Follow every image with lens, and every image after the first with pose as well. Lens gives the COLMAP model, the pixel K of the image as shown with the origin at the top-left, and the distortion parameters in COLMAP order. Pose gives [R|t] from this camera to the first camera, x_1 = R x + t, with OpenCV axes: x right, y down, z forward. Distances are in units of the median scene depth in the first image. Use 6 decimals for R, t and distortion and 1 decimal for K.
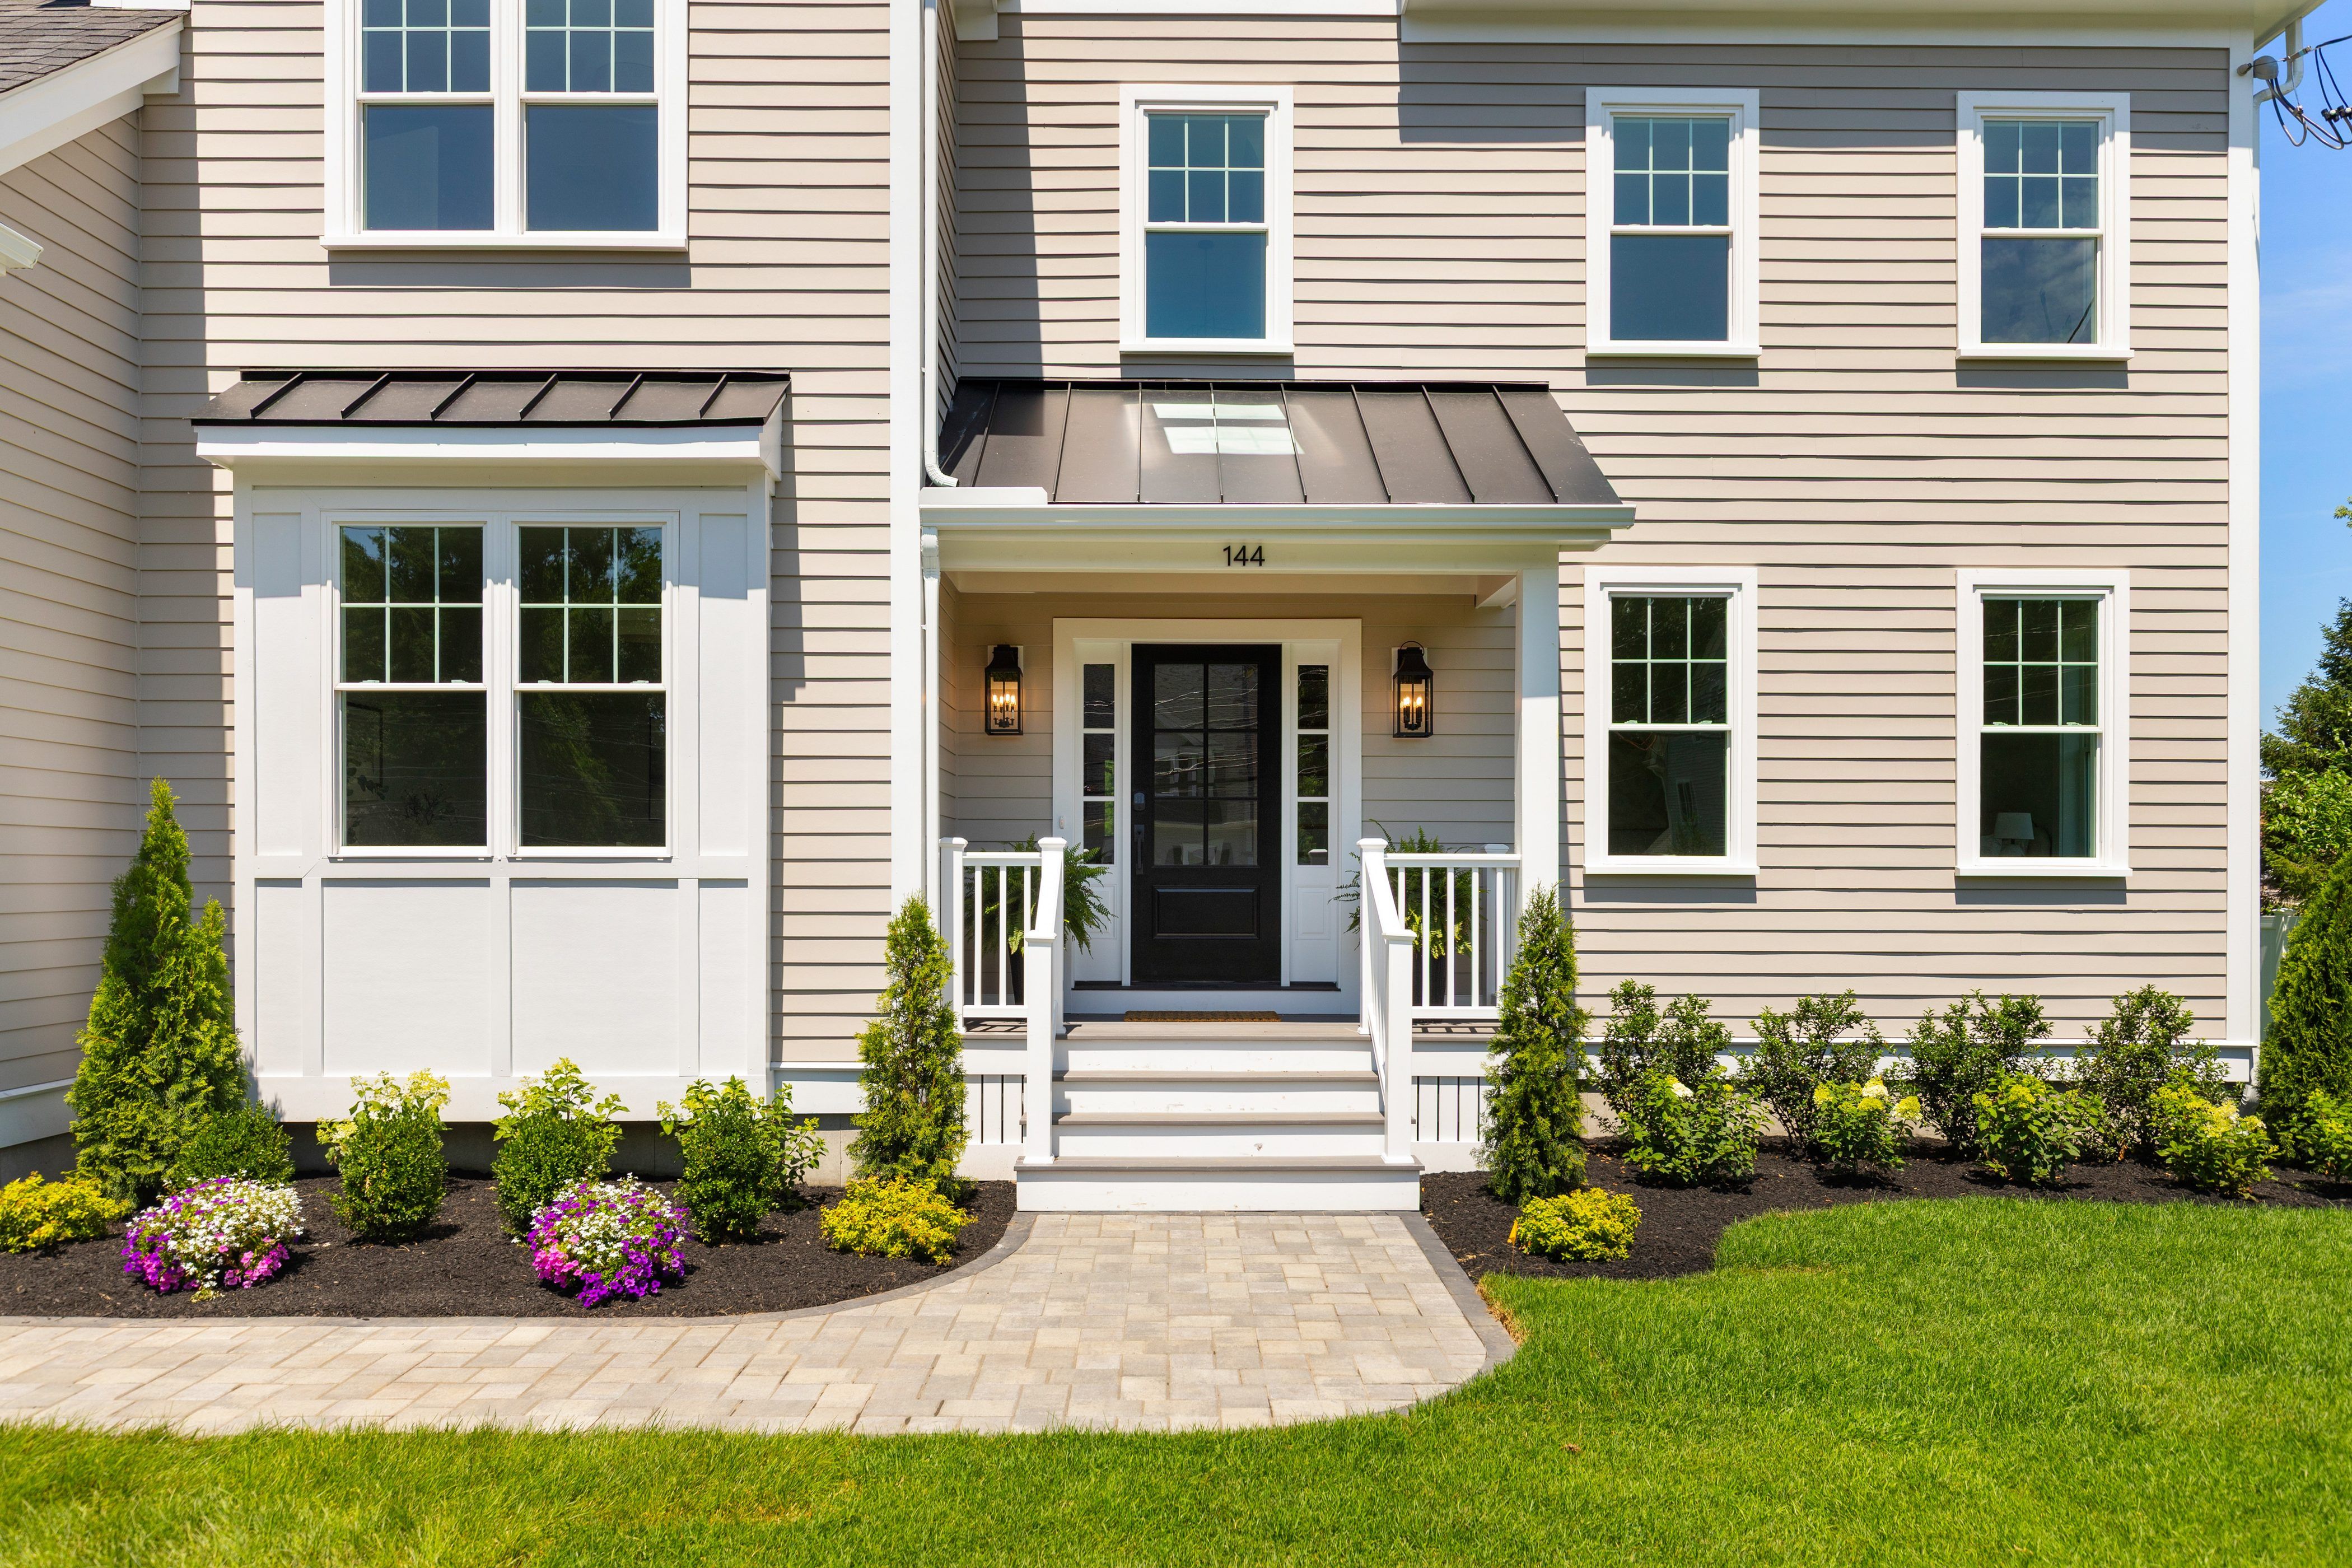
lens RADIAL K [[1631.6, 0, 1178.2], [0, 1631.6, 881.2], [0, 0, 1]] dist [-0.000369, 0.000810]
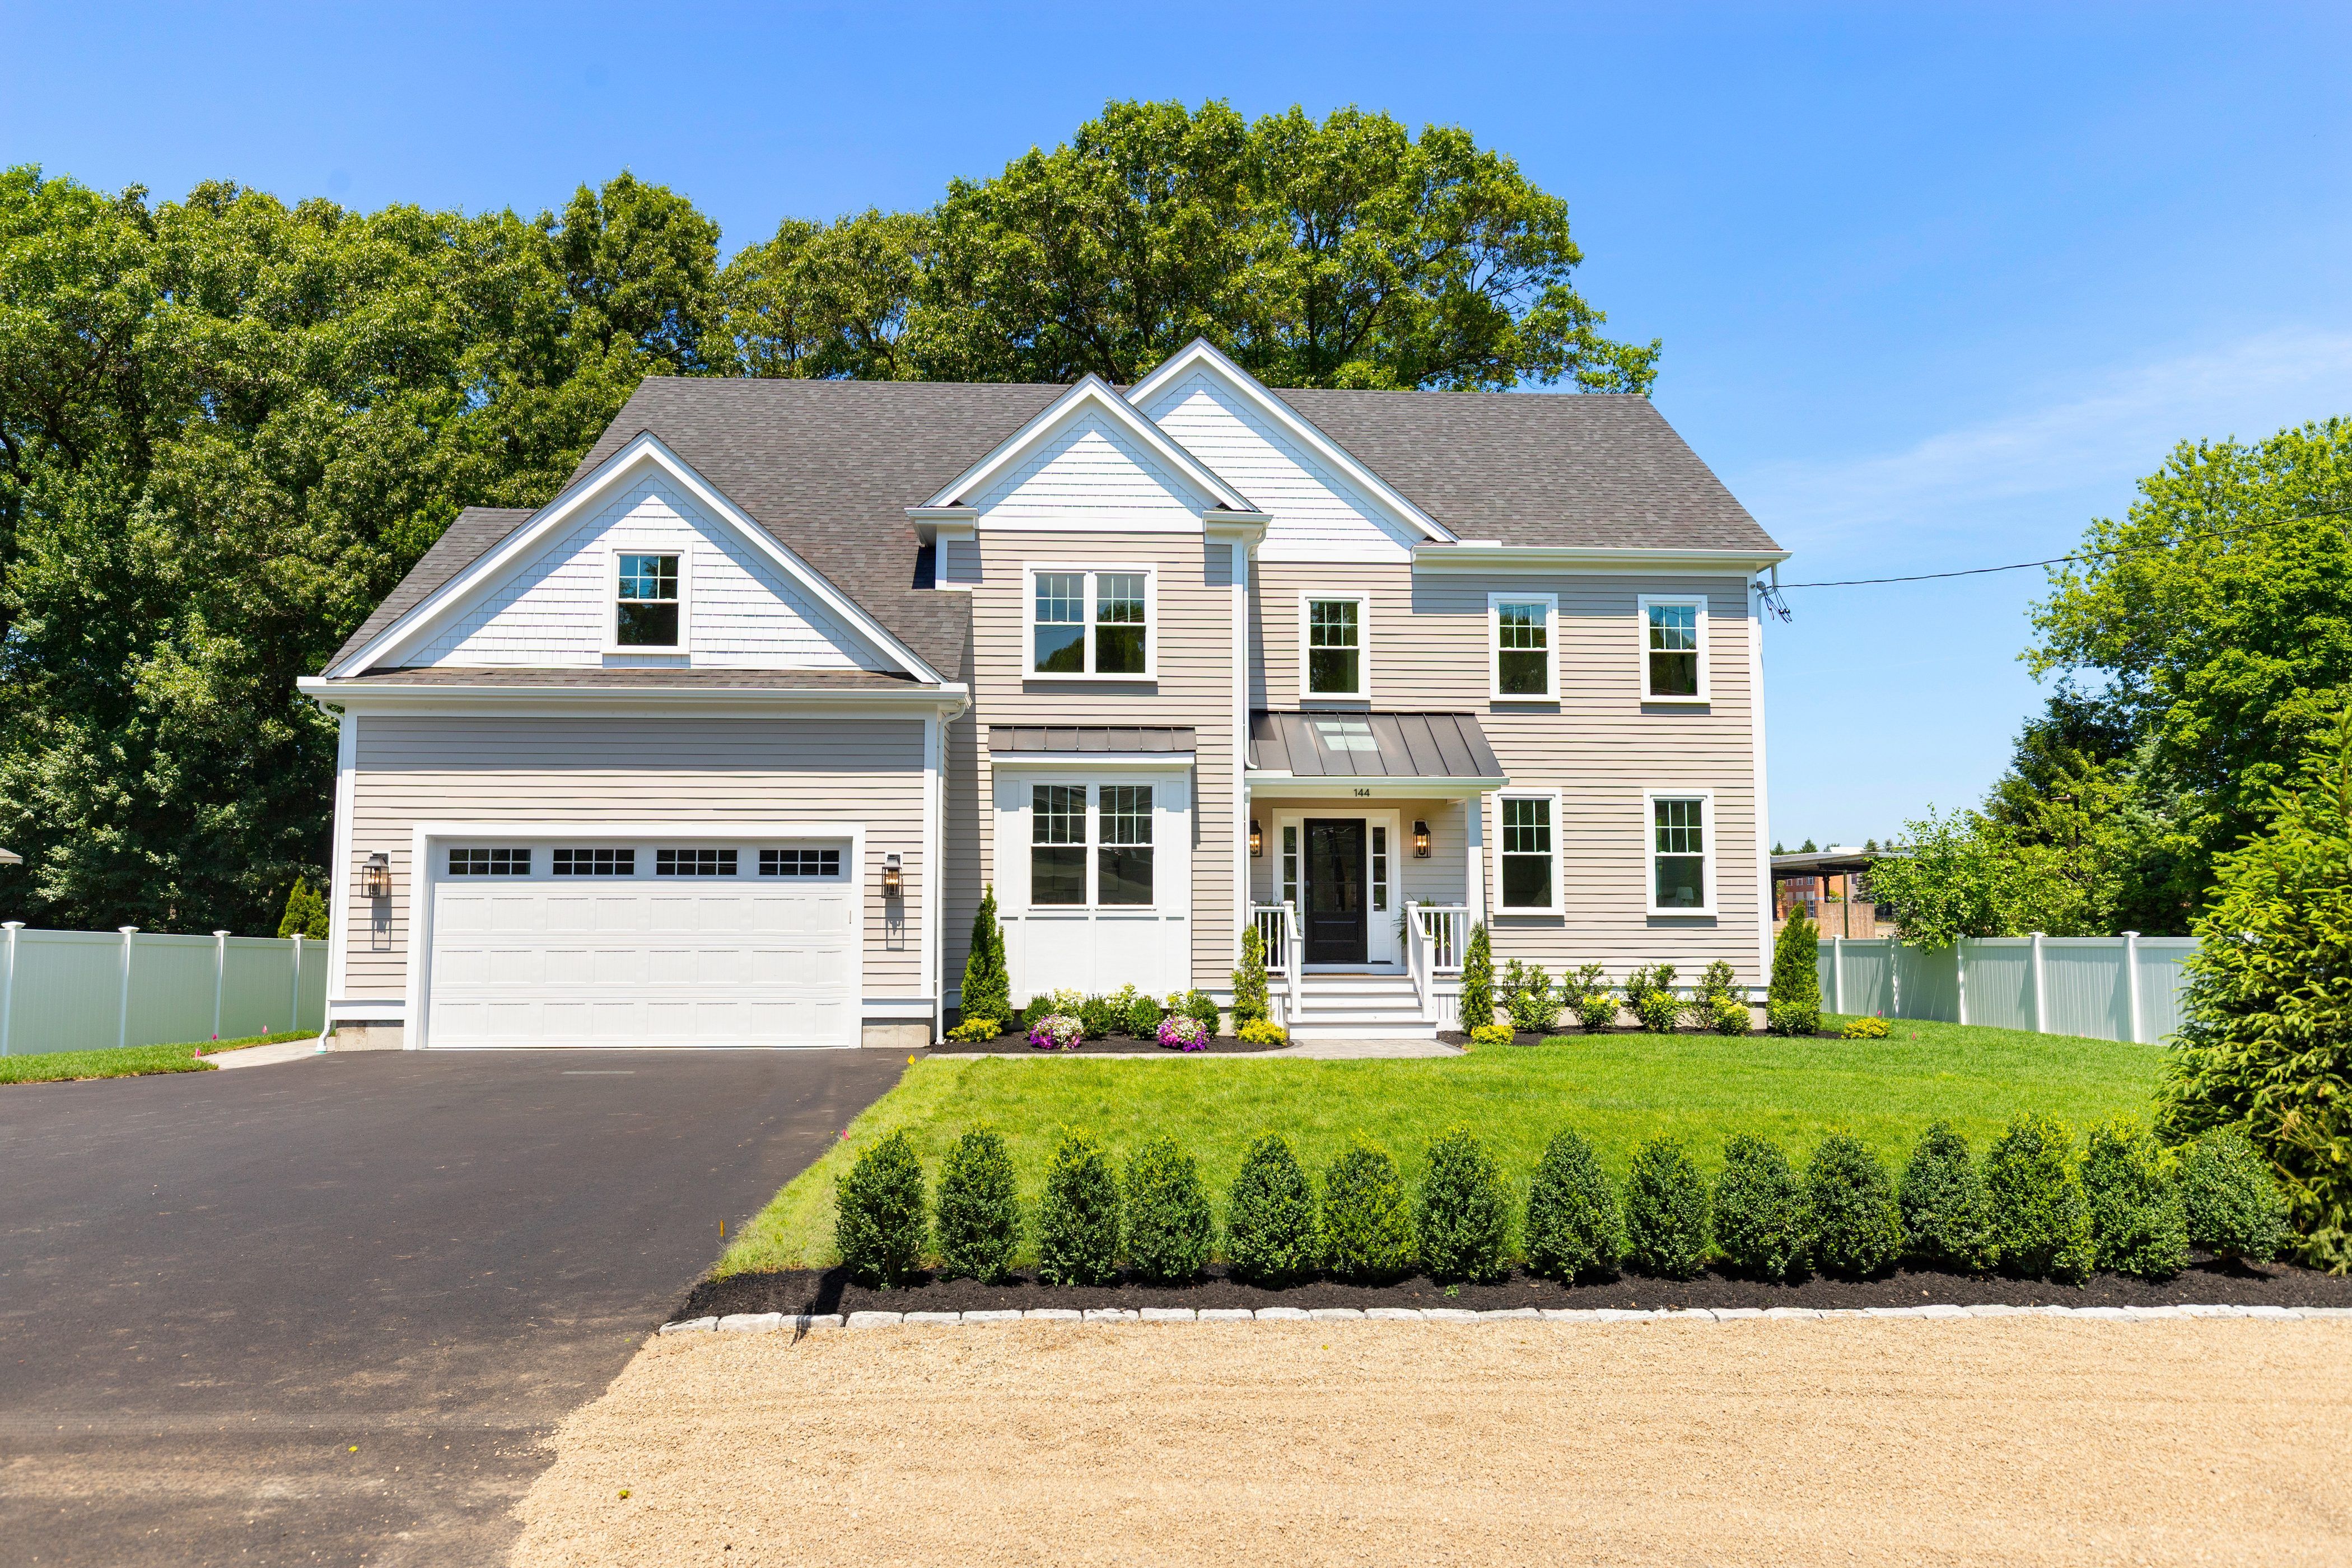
lens RADIAL K [[1561.1, 0, 1176.0], [0, 1561.1, 784.0], [0, 0, 1]] dist [-0.000659, -0.000615]
pose [[0.998980, 0.002680, 0.045067, -0.325882], [0.001360, 0.995997, -0.089381, 0.008522], [-0.045126, 0.089351, 0.994977, -1.298526]]
